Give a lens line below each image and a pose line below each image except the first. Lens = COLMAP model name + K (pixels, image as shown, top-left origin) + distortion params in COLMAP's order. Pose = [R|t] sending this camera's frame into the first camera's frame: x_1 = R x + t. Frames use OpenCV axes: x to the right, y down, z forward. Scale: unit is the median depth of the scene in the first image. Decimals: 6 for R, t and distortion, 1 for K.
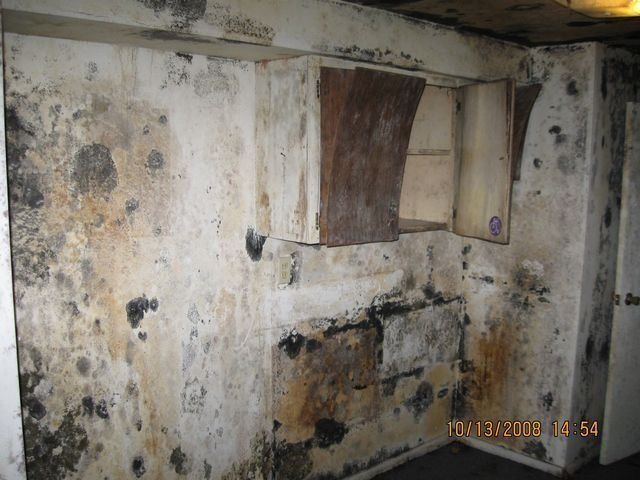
lens RADIAL K [[640.1, 0, 318.2], [0, 640.1, 242.9], [0, 0, 1]] dist [-0.110426, 0.000000]
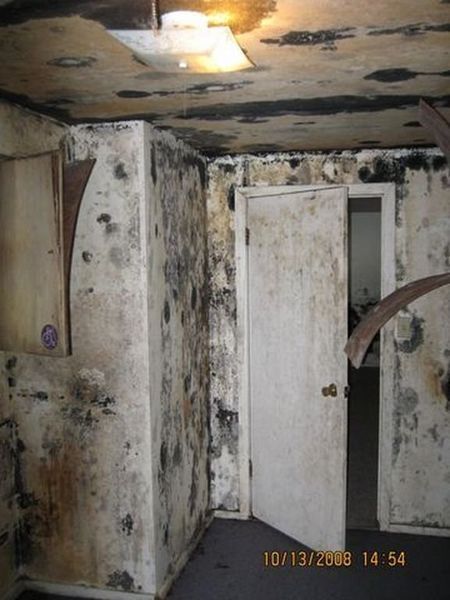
lens RADIAL K [[600.1, 0, 231.1], [0, 600.1, 302.3], [0, 0, 1]] dist [-0.110426, 0.000000]
pose [[0.818912, -0.070556, 0.569566, 0.037365], [0.102121, 0.994491, -0.023633, -0.024449], [-0.564761, 0.077518, 0.821606, 0.216579]]
